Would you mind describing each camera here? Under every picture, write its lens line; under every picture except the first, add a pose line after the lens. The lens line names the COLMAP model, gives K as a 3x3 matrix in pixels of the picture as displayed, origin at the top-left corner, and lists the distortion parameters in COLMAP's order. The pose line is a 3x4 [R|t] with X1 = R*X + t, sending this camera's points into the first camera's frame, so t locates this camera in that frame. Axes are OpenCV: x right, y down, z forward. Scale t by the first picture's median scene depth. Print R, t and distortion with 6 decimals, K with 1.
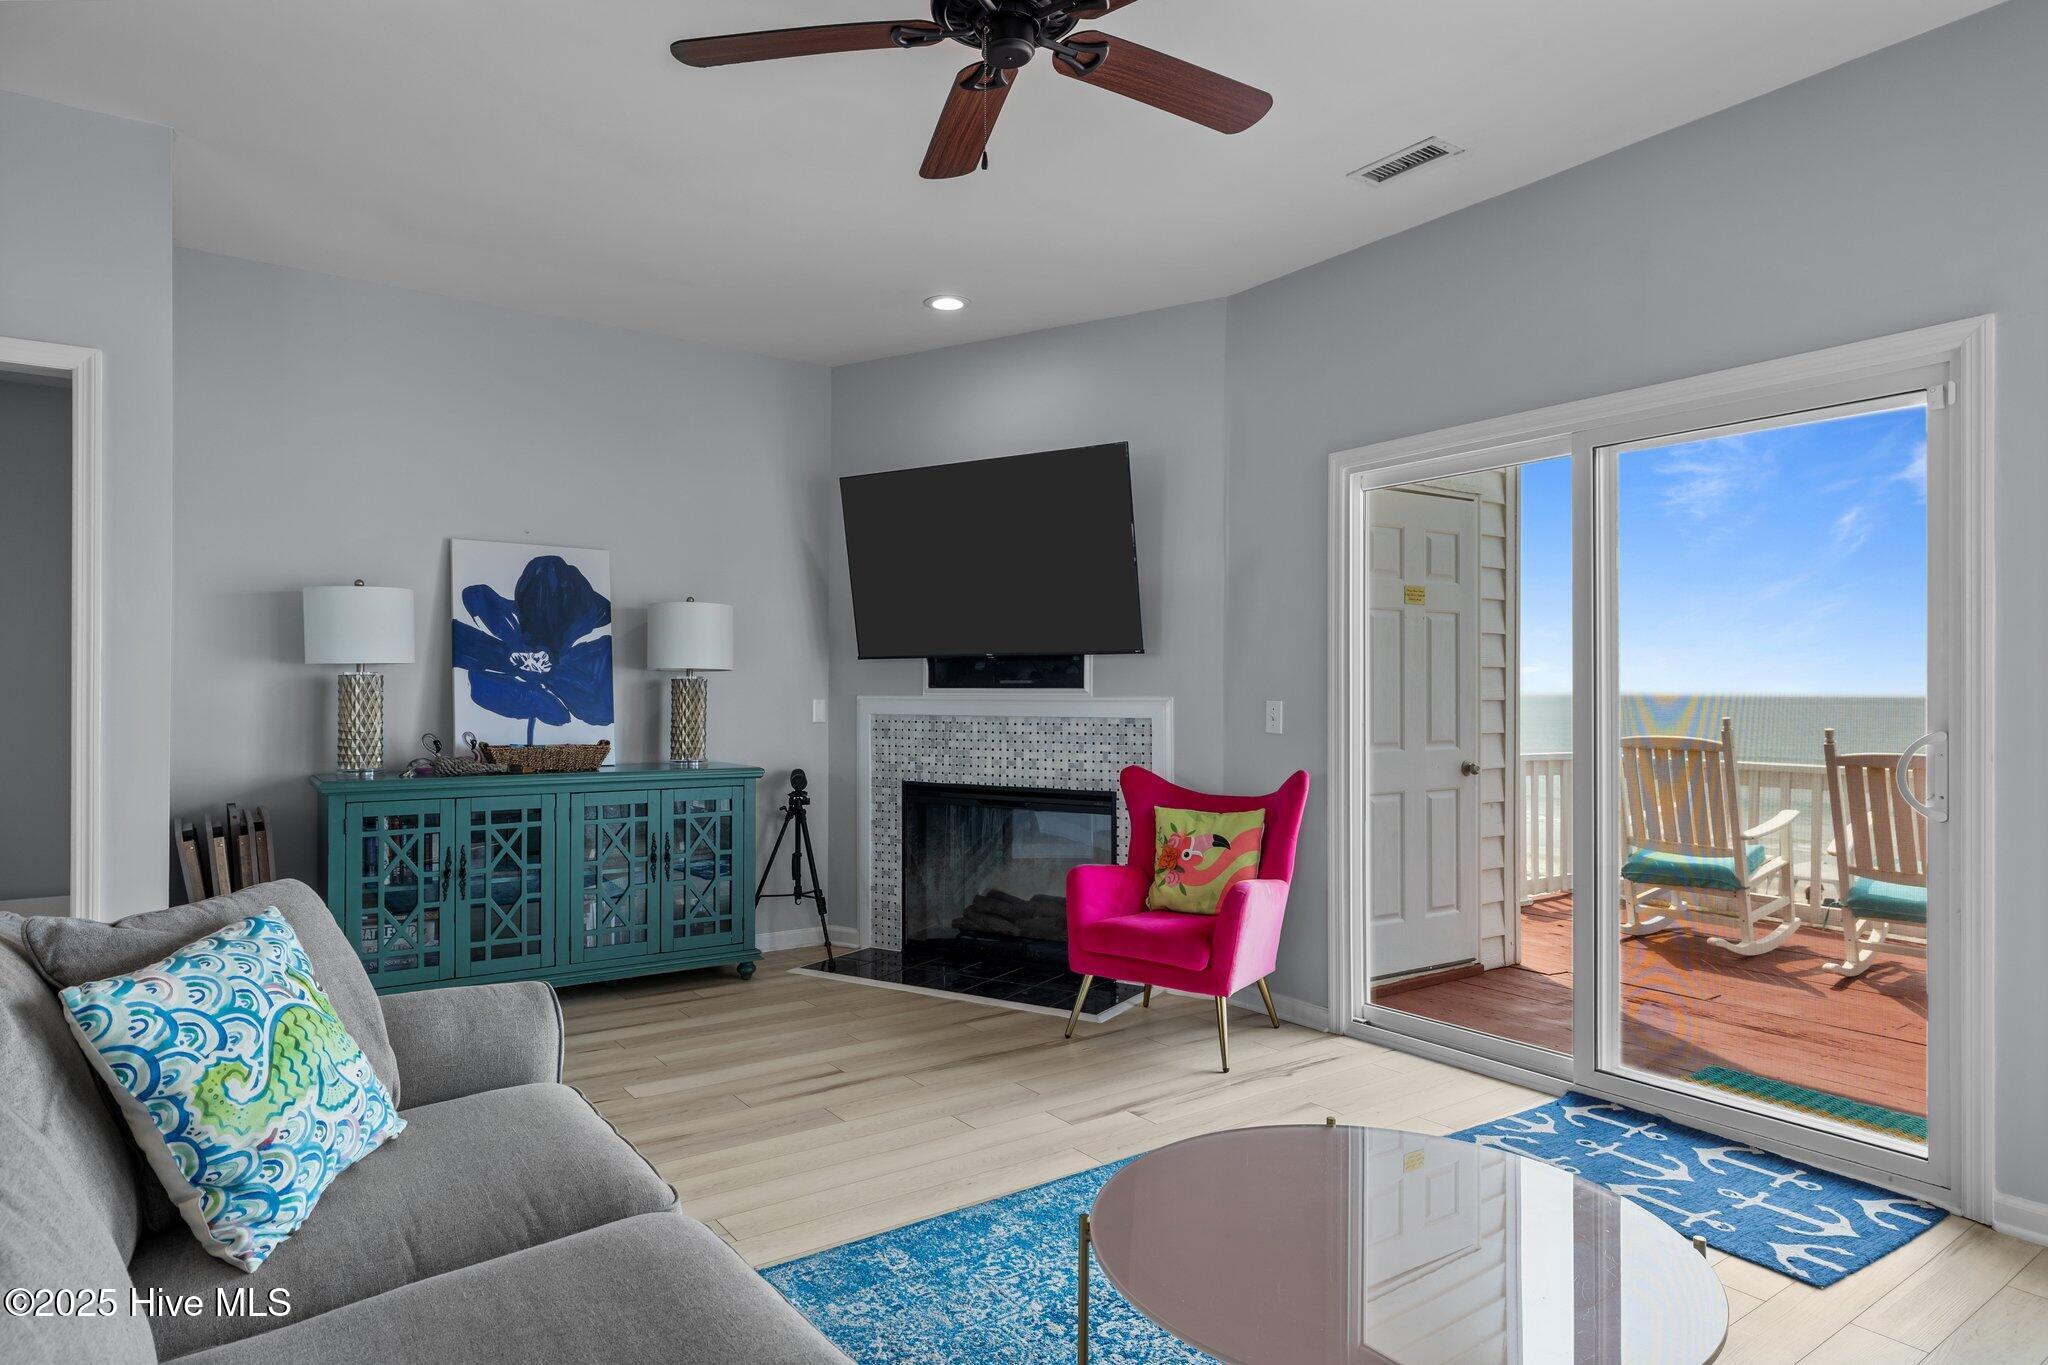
lens RADIAL K [[1172.1, 0, 1023.6], [0, 1172.1, 688.6], [0, 0, 1]] dist [-0.001621, 0.000201]
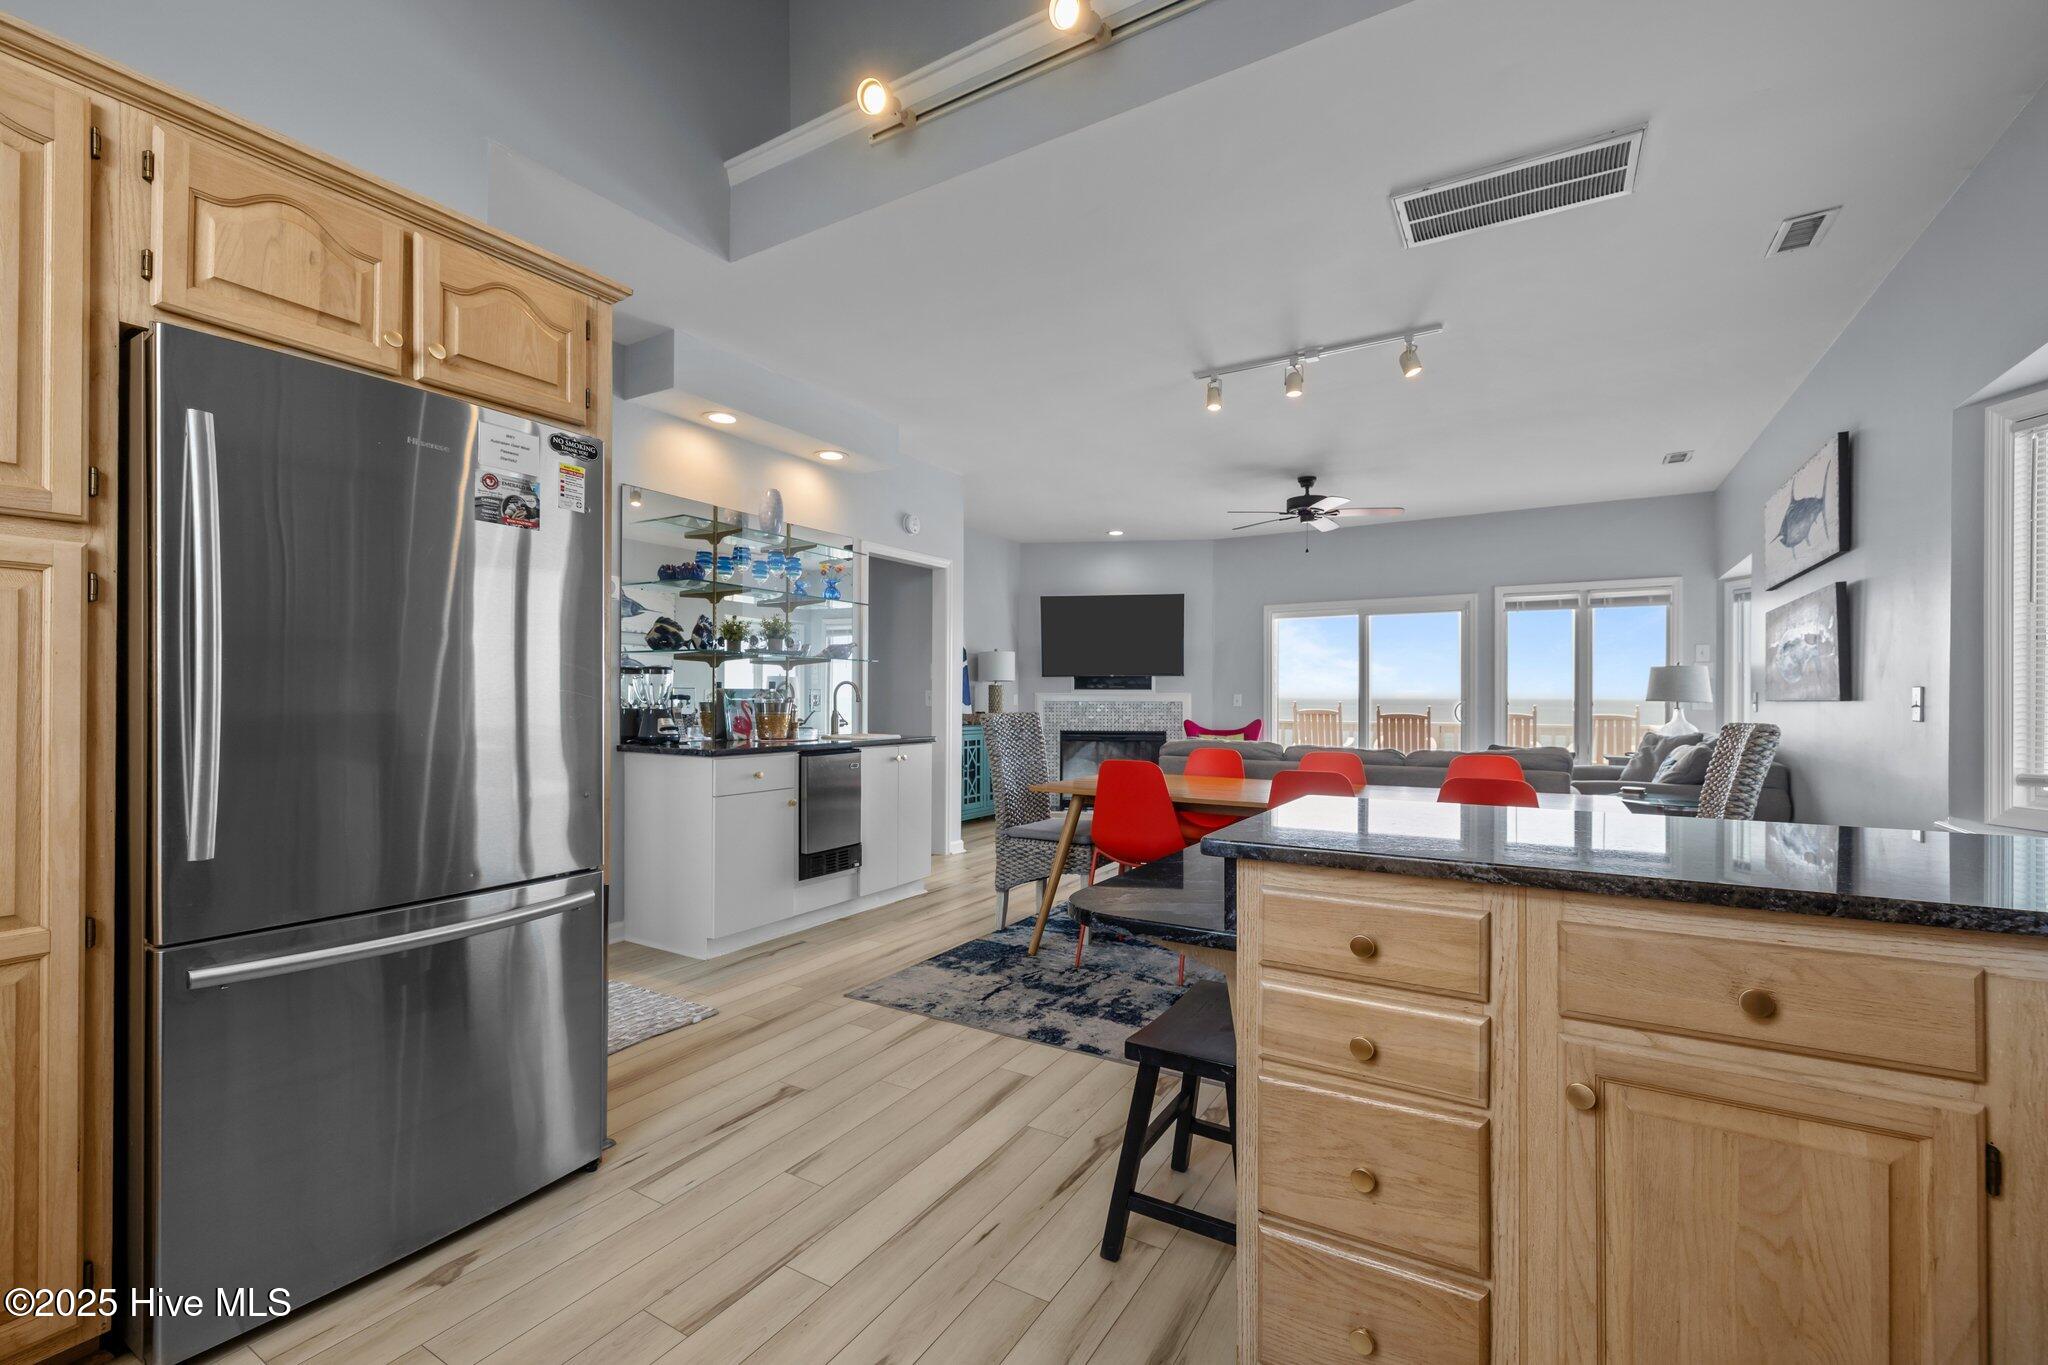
lens RADIAL K [[873.9, 0, 1034.5], [0, 873.9, 697.8], [0, 0, 1]] dist [0.007546, -0.000397]
pose [[0.913509, 0.001203, 0.406816, -1.026109], [-0.002968, 0.999989, 0.003708, 0.012286], [-0.406807, -0.004595, 0.913503, -0.638327]]
